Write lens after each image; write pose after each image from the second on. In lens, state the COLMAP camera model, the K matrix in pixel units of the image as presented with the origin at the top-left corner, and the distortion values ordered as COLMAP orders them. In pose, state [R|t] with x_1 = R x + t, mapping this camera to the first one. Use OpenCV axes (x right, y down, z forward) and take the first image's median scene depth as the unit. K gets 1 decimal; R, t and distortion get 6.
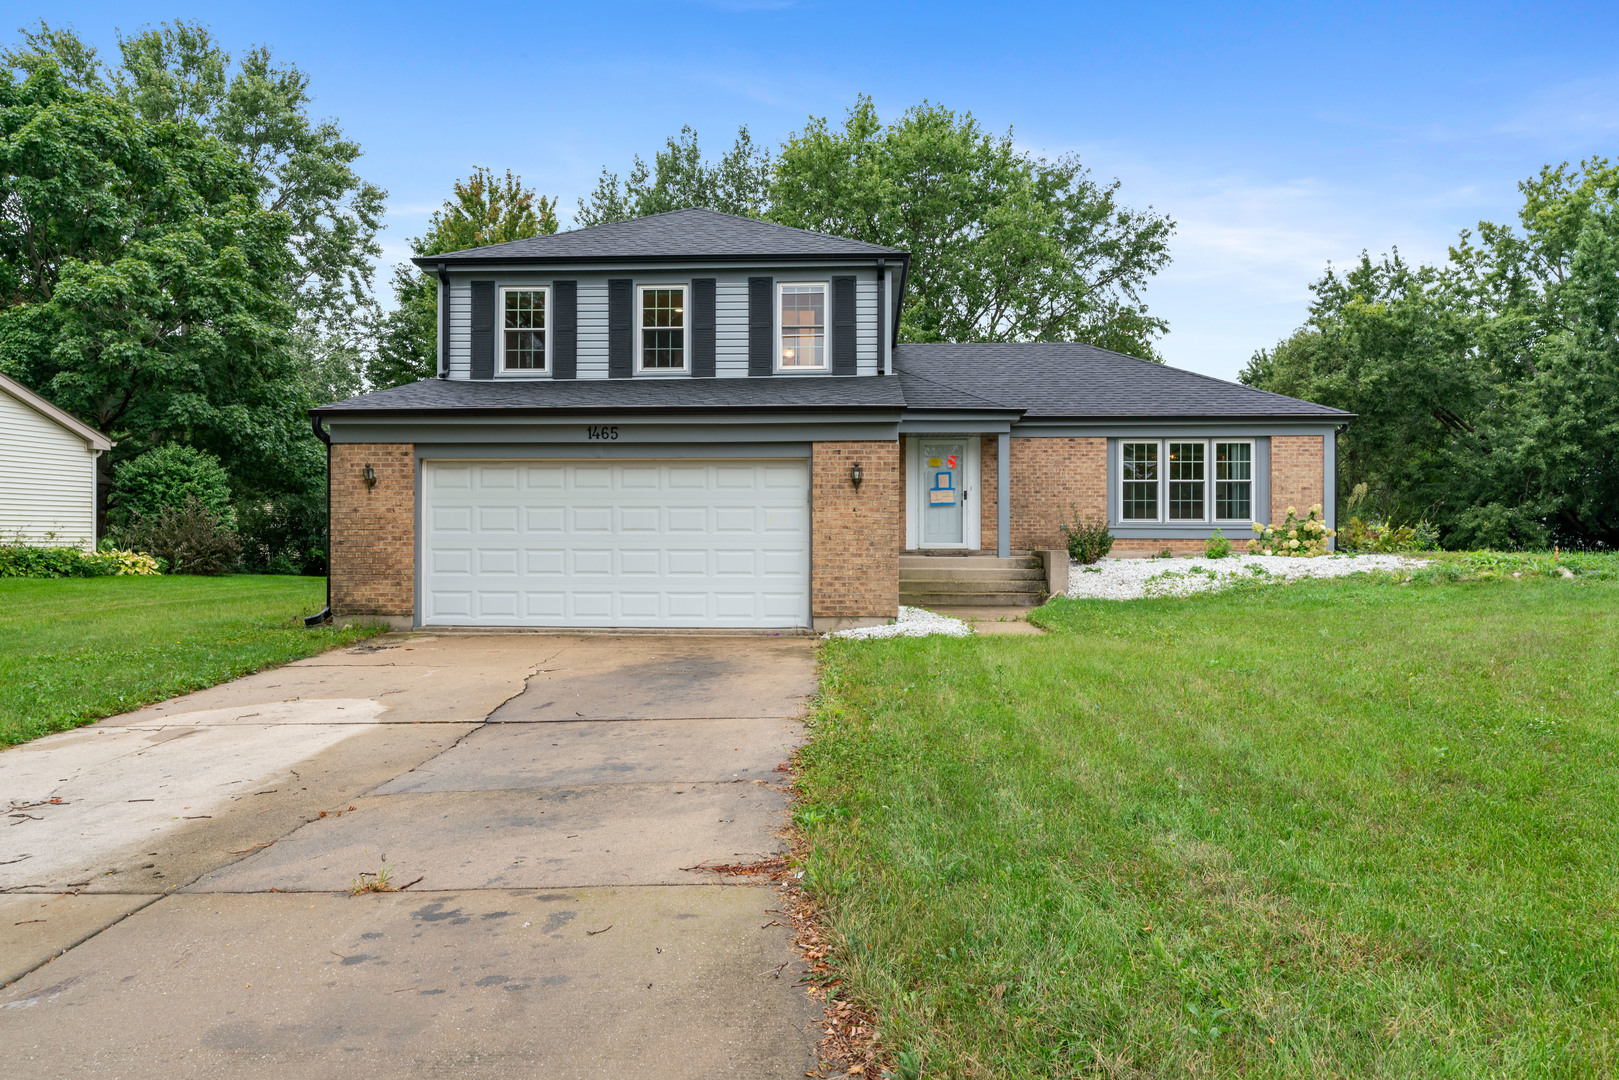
lens RADIAL K [[1134.7, 0, 809.6], [0, 1134.7, 540.5], [0, 0, 1]] dist [-0.004552, 0.008833]
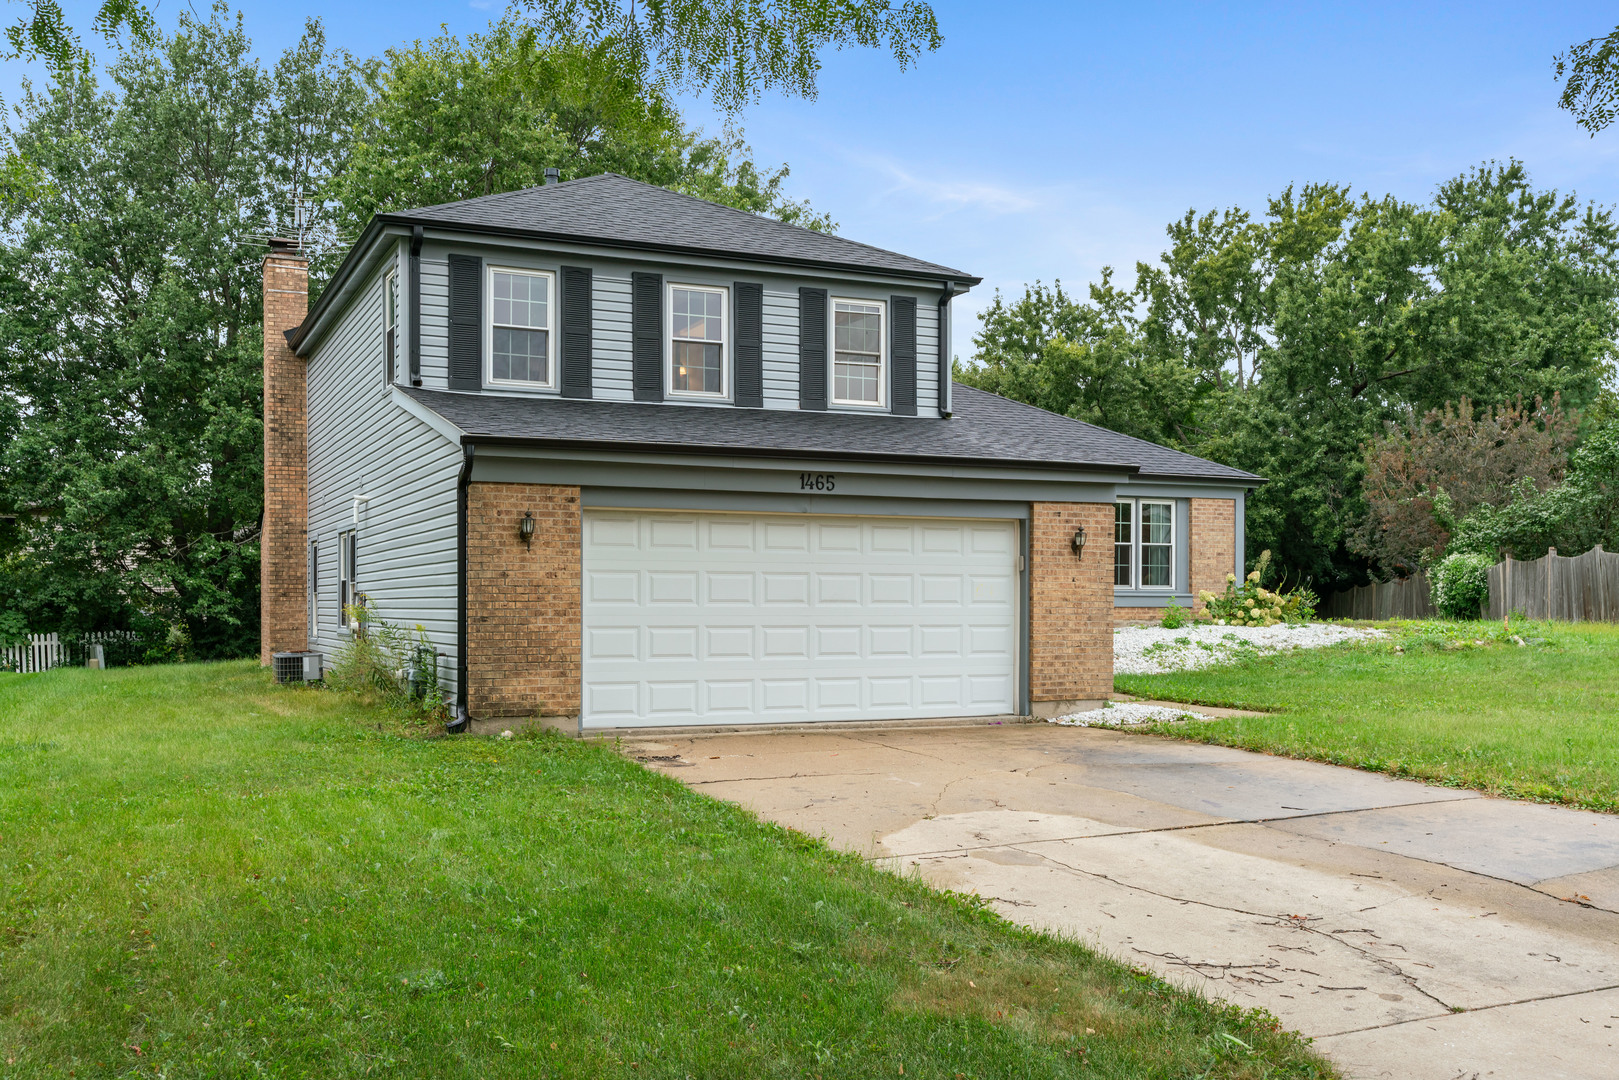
lens RADIAL K [[1502.1, 0, 824.5], [0, 1502.1, 614.2], [0, 0, 1]] dist [0.020199, 0.000000]
pose [[0.888425, -0.003146, 0.459011, -0.532643], [-0.001706, 0.999947, 0.010154, -0.009224], [-0.459018, -0.009804, 0.888373, 0.035550]]
